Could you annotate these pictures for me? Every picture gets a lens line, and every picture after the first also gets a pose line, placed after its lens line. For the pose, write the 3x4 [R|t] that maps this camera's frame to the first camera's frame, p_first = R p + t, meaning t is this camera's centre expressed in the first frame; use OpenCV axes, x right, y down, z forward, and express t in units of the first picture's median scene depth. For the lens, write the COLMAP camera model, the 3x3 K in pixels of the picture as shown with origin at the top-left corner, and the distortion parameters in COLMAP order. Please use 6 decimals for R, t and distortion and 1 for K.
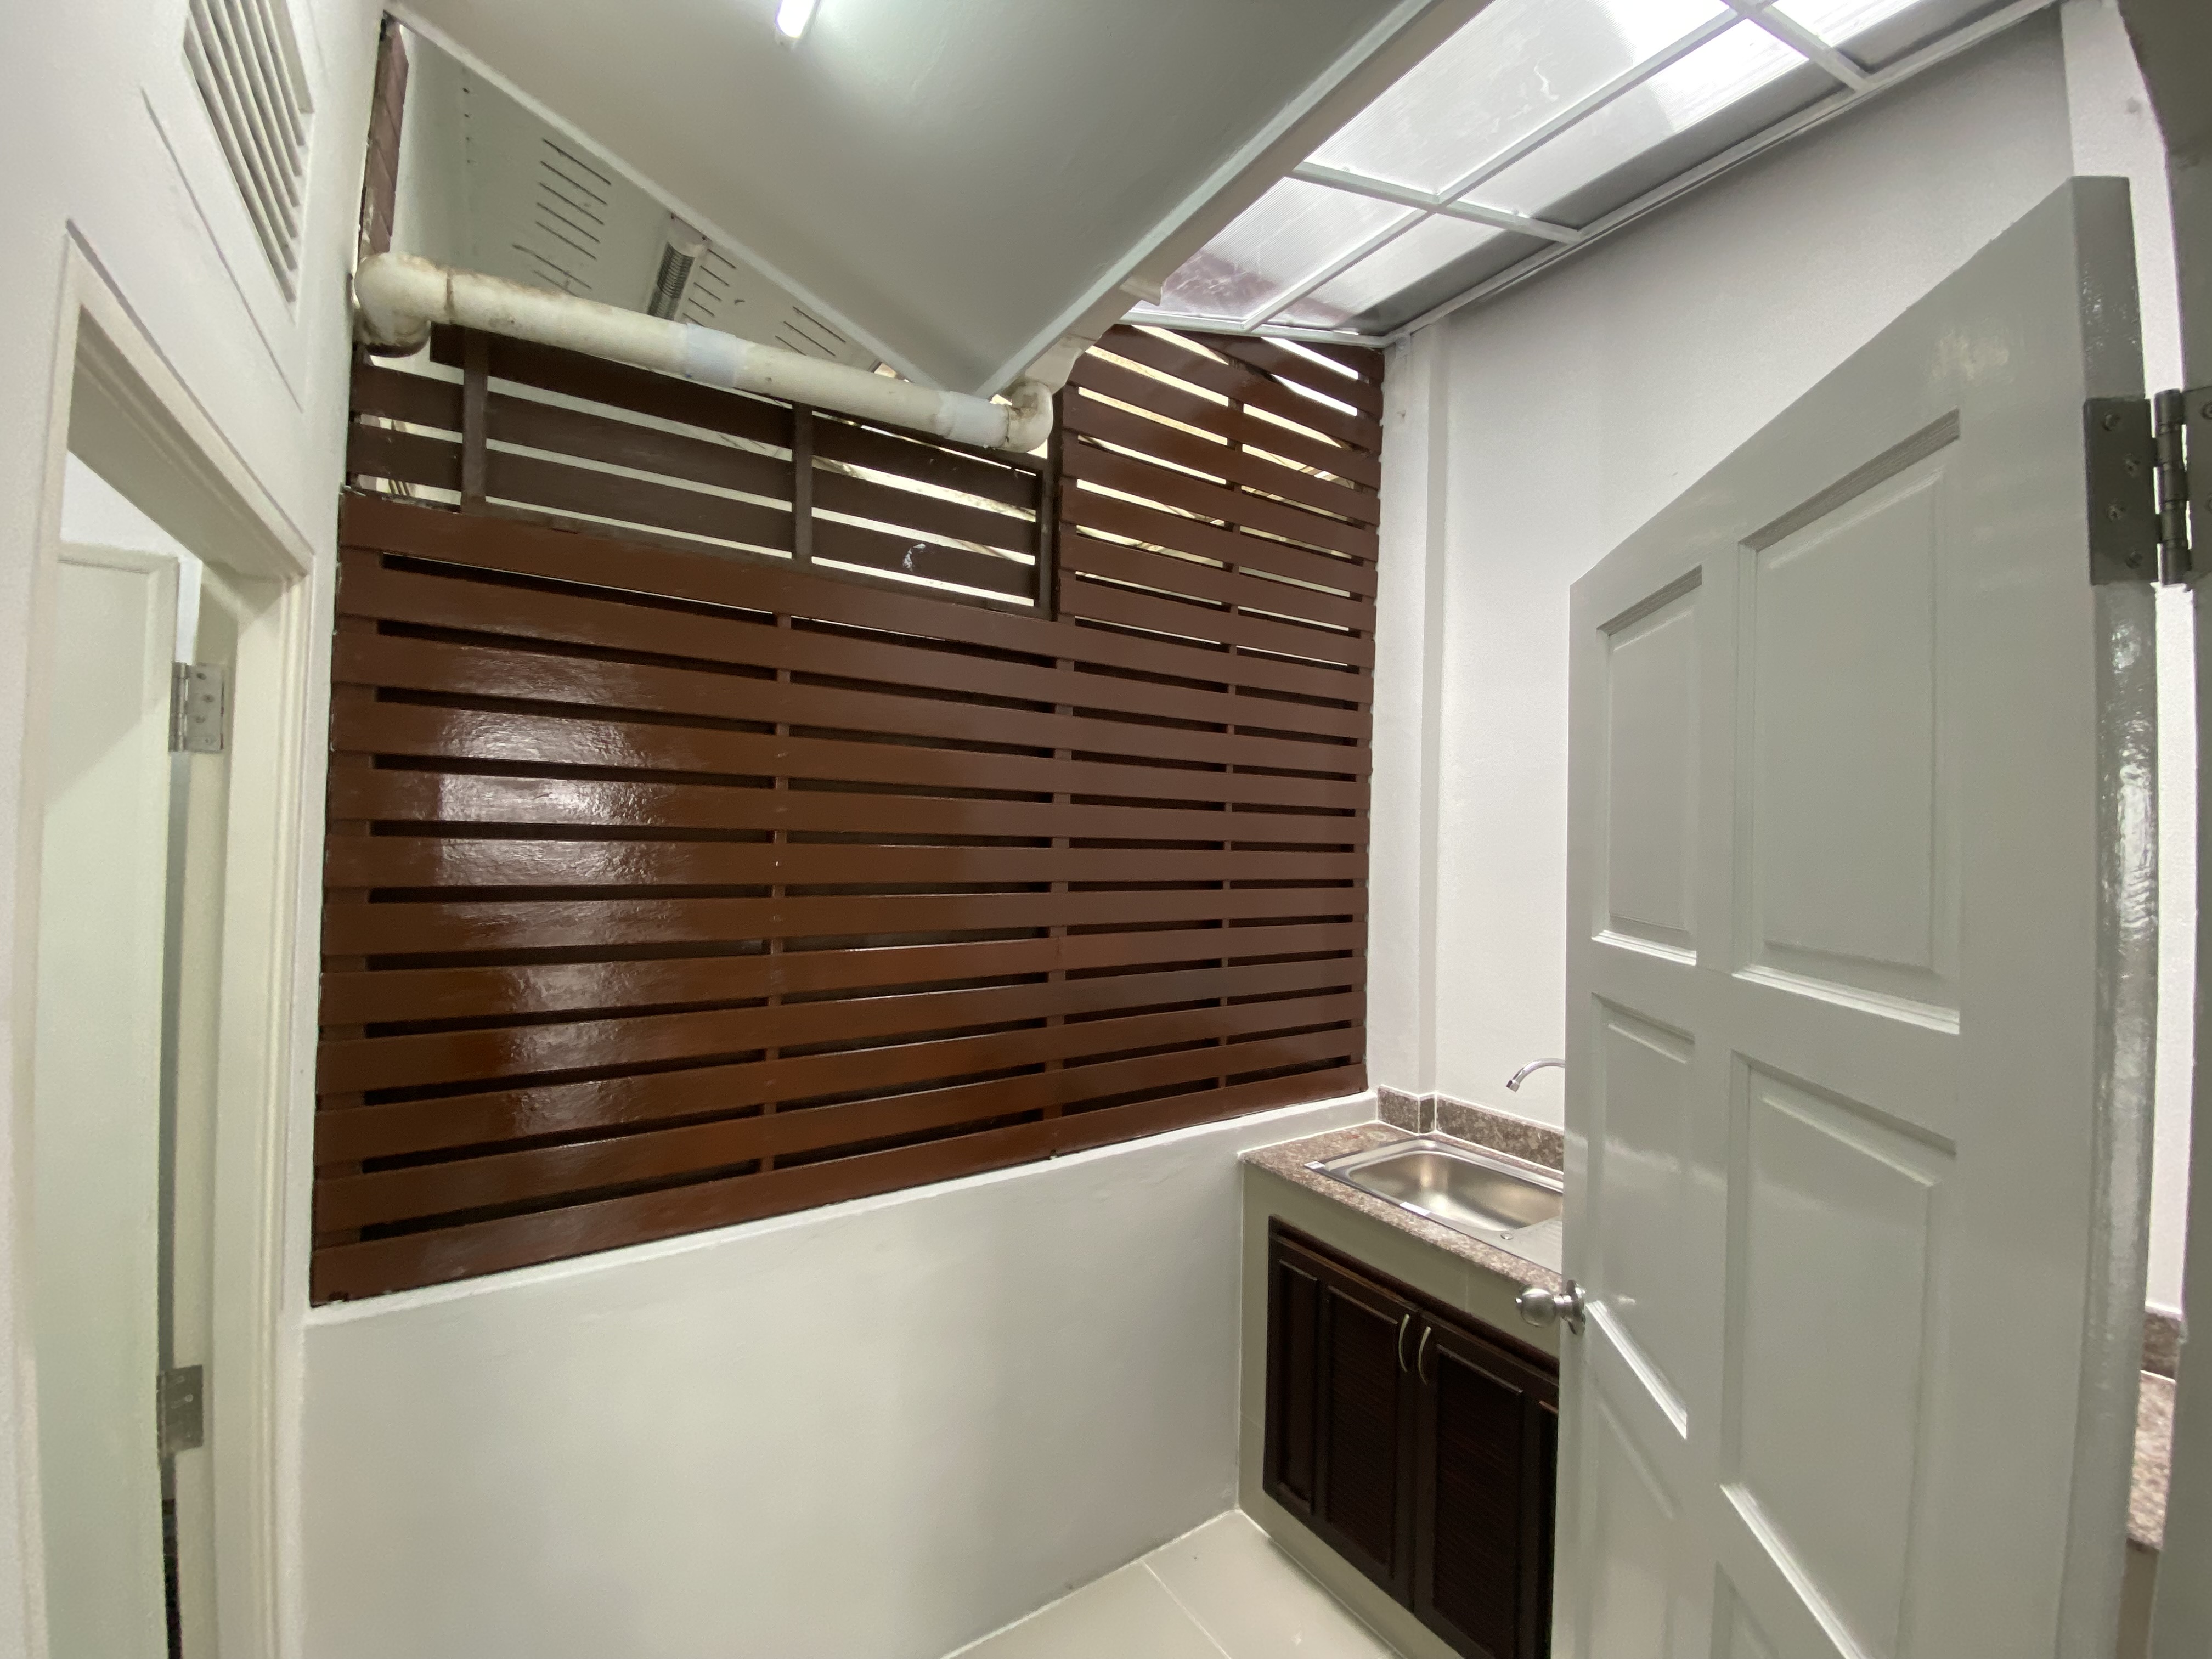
lens RADIAL K [[900.5, 0, 1103.1], [0, 900.5, 826.8], [0, 0, 1]] dist [0.016854, -0.018542]
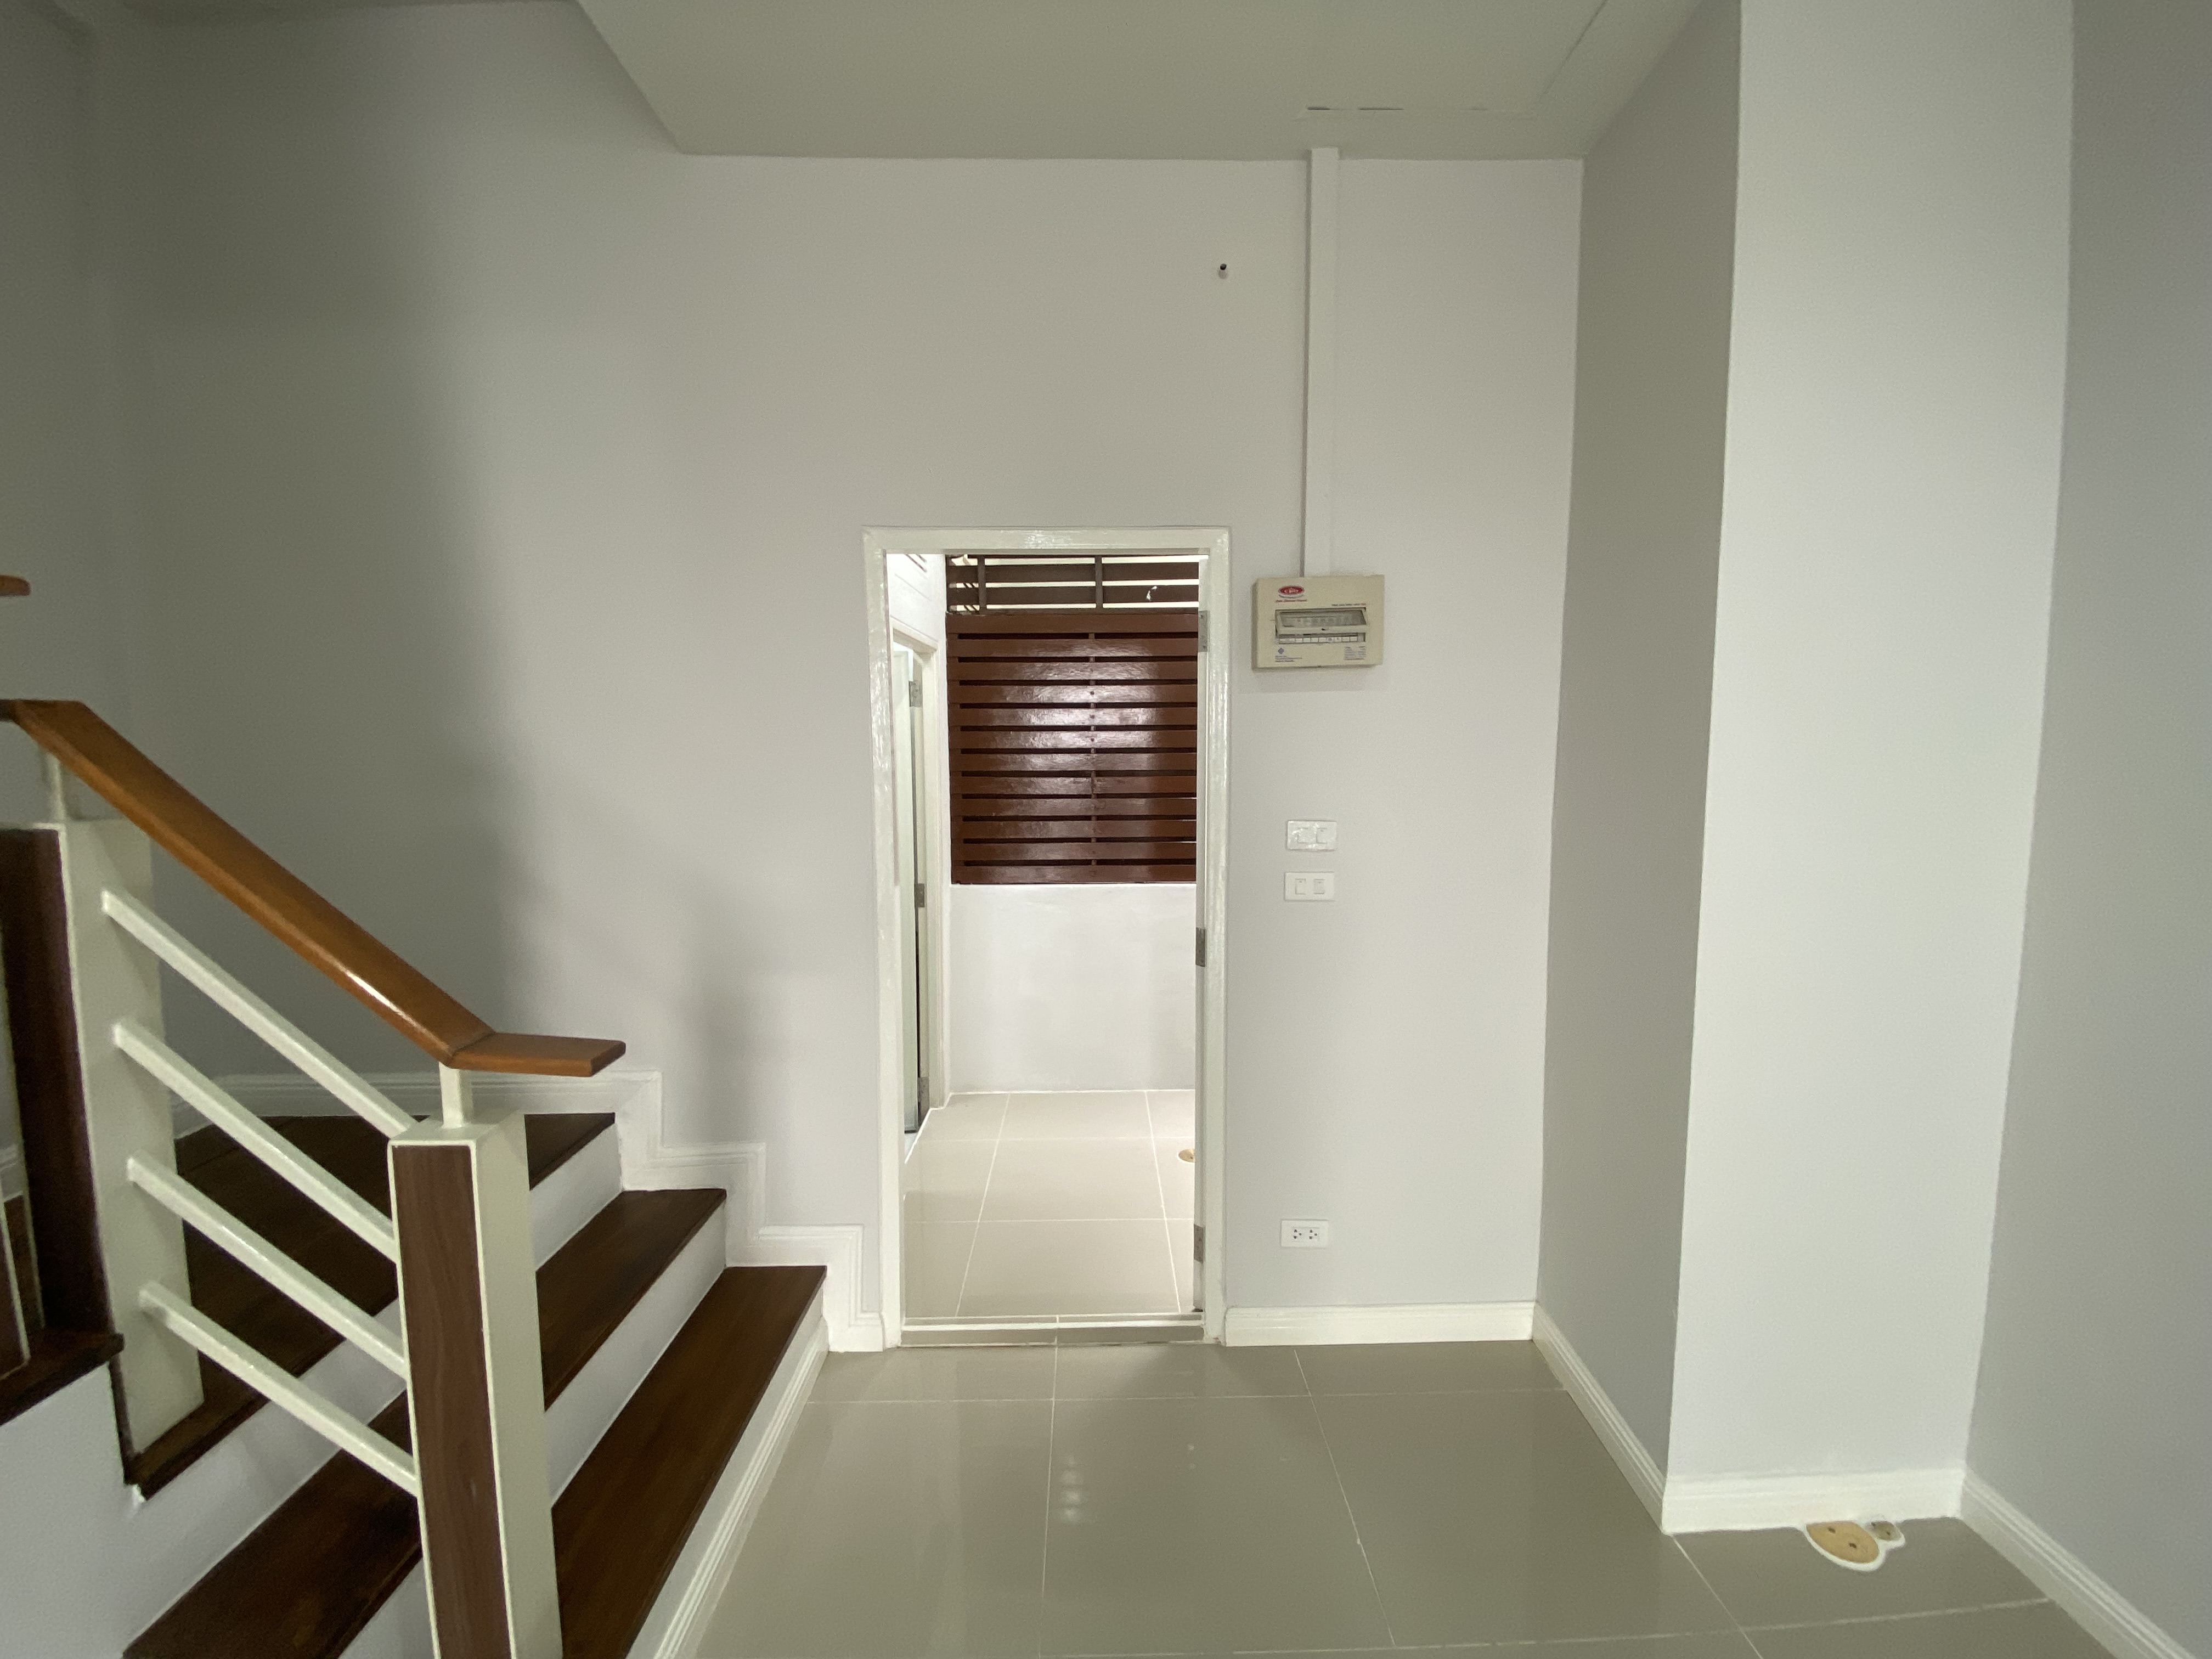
lens RADIAL K [[900.5, 0, 1103.1], [0, 900.5, 826.8], [0, 0, 1]] dist [0.016854, -0.018542]
pose [[0.831490, 0.025942, -0.554934, 1.277368], [0.033931, 0.994673, 0.097340, 0.054626], [0.554502, -0.099766, 0.826180, -1.262588]]
